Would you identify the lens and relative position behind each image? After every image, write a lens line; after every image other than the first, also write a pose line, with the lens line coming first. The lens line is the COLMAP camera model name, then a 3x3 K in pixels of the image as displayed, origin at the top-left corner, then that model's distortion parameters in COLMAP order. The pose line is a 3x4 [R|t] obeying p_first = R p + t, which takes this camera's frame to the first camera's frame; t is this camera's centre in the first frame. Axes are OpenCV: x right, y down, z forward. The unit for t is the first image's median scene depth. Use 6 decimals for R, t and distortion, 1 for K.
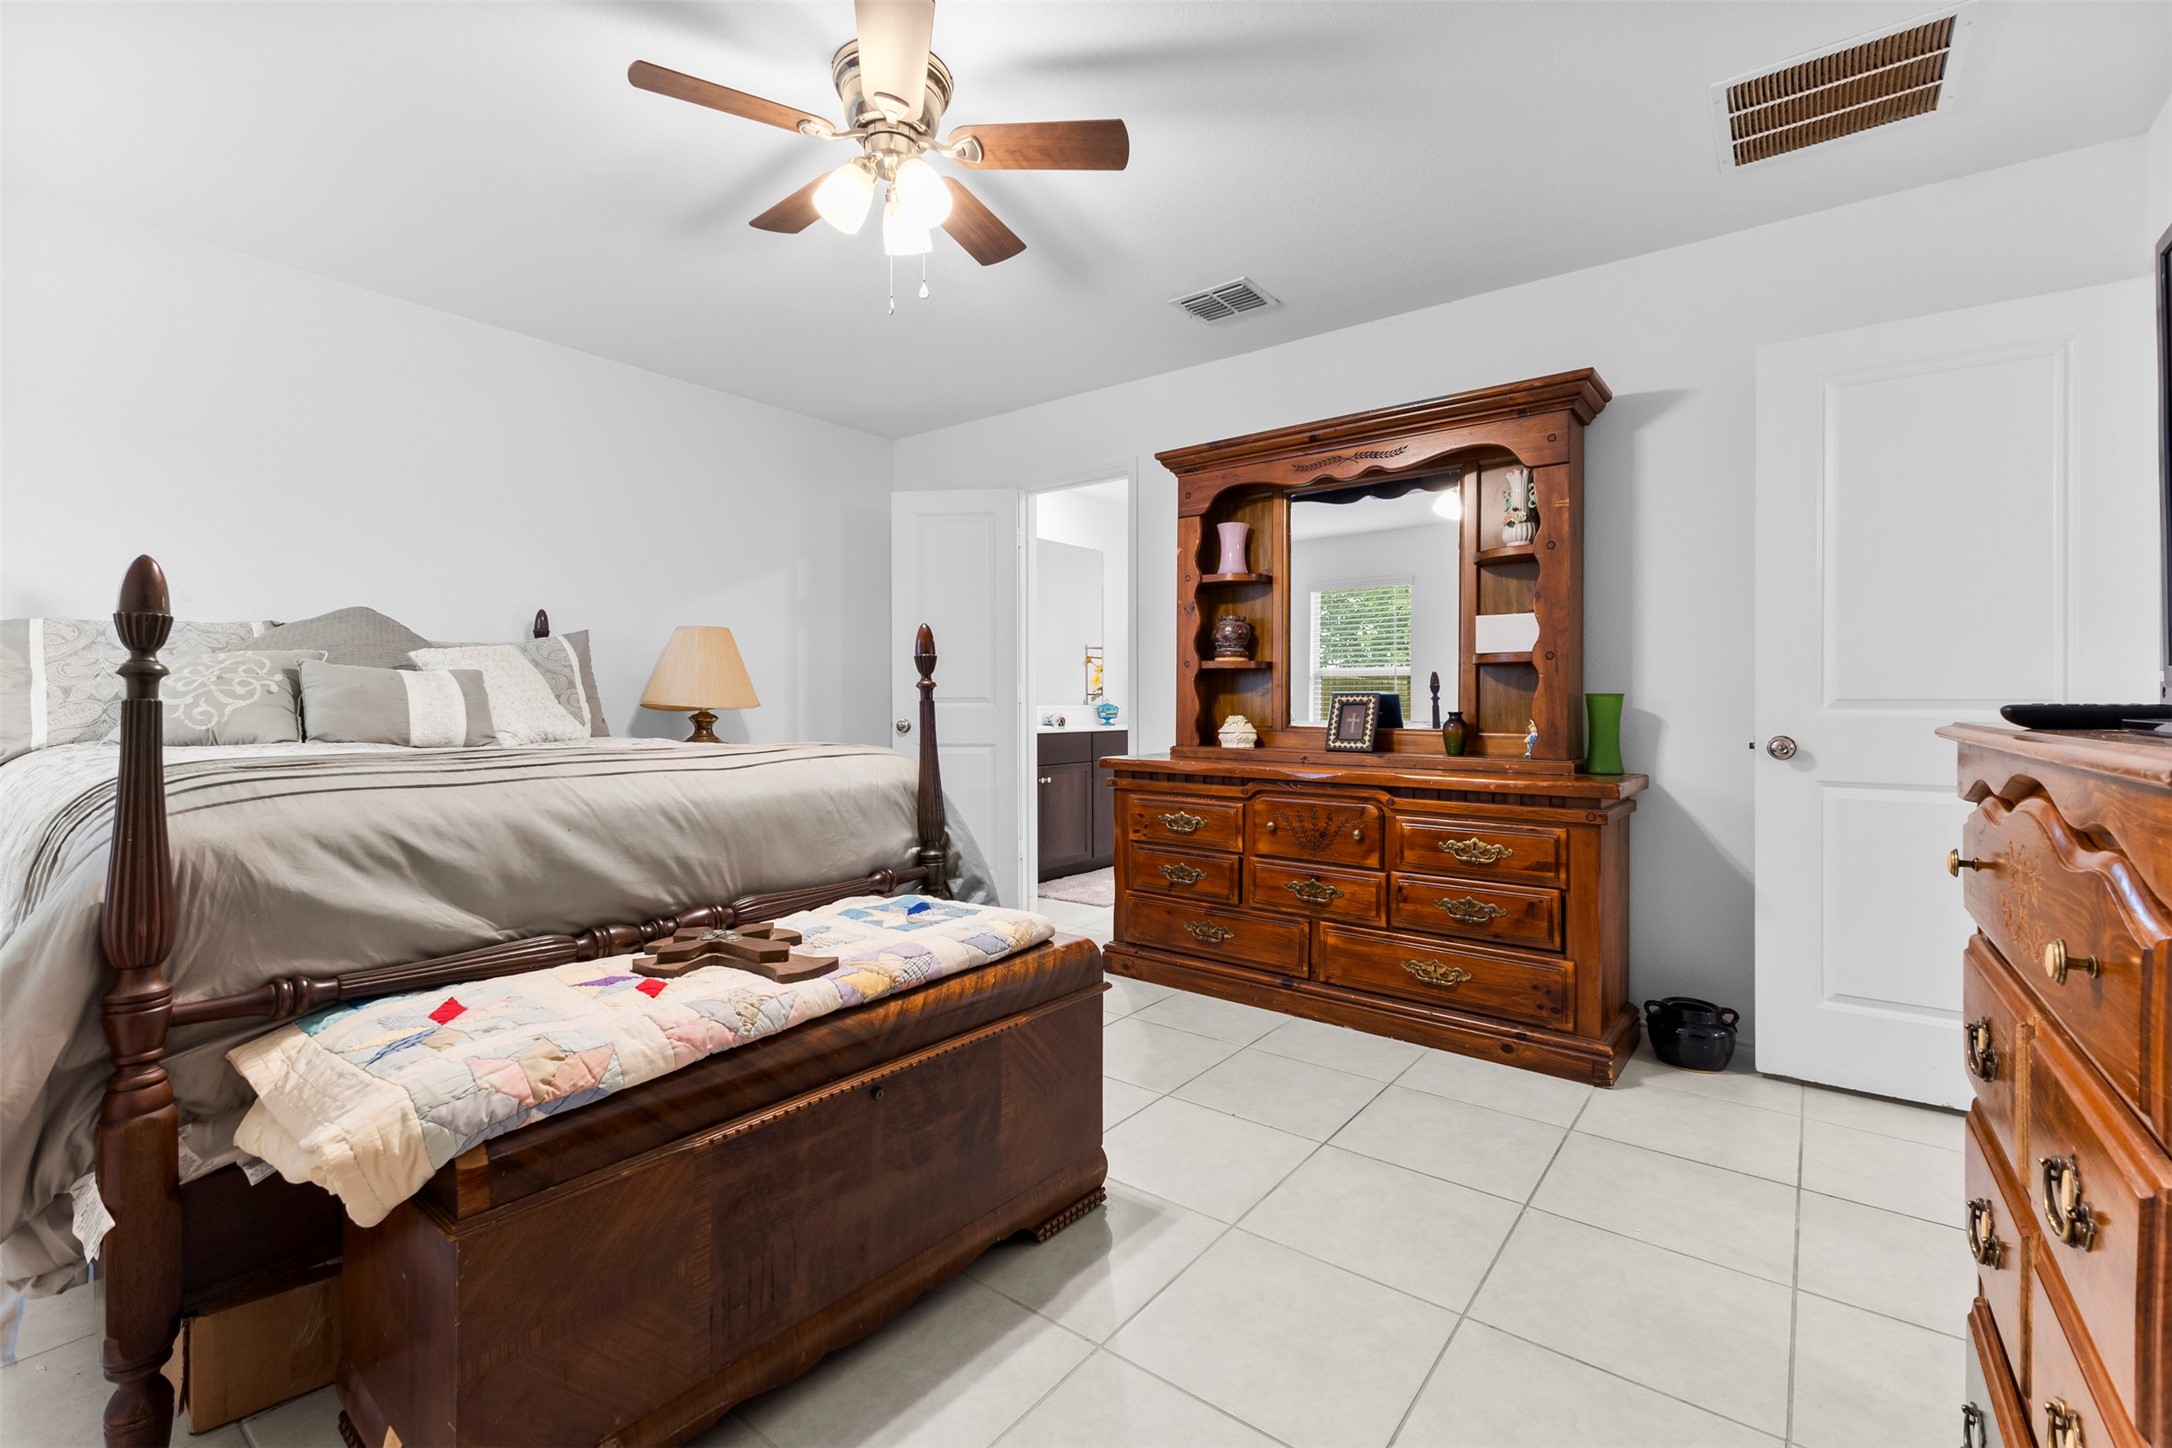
lens RADIAL K [[947.1, 0, 1089.7], [0, 947.1, 702.5], [0, 0, 1]] dist [0.007465, -0.000094]
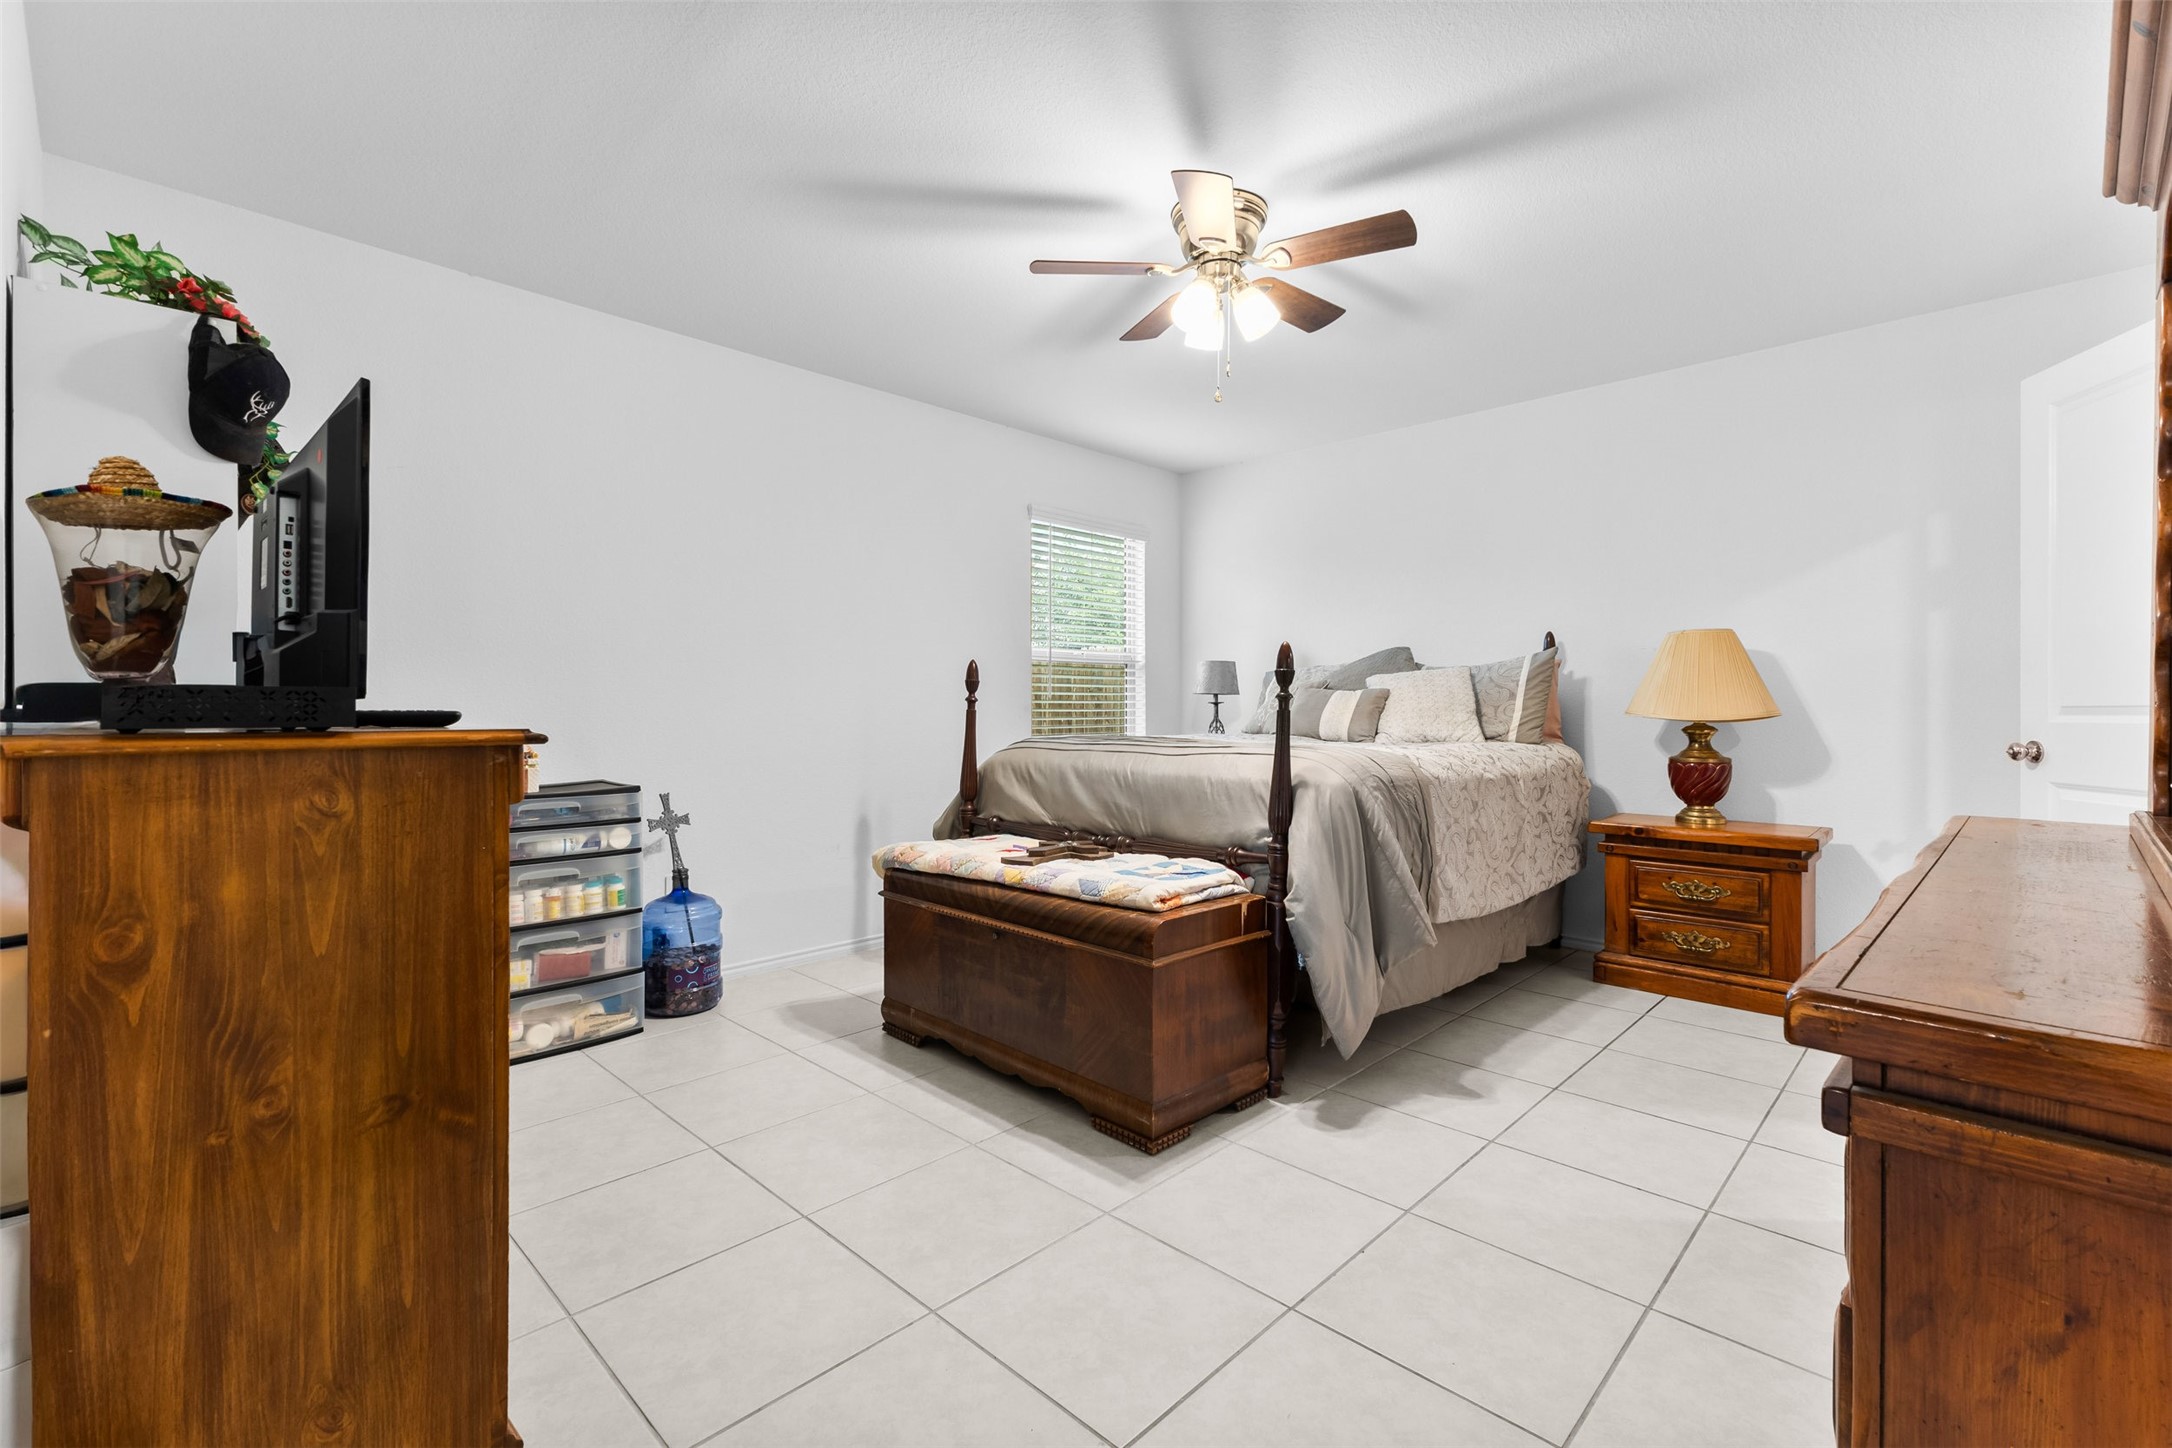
lens RADIAL K [[947.1, 0, 1095.1], [0, 947.1, 721.6], [0, 0, 1]] dist [0.007465, -0.000094]
pose [[-0.110449, 0.008844, -0.993842, 1.297842], [-0.005319, 0.999941, 0.009489, 0.003433], [0.993868, 0.006335, -0.110396, 1.204735]]
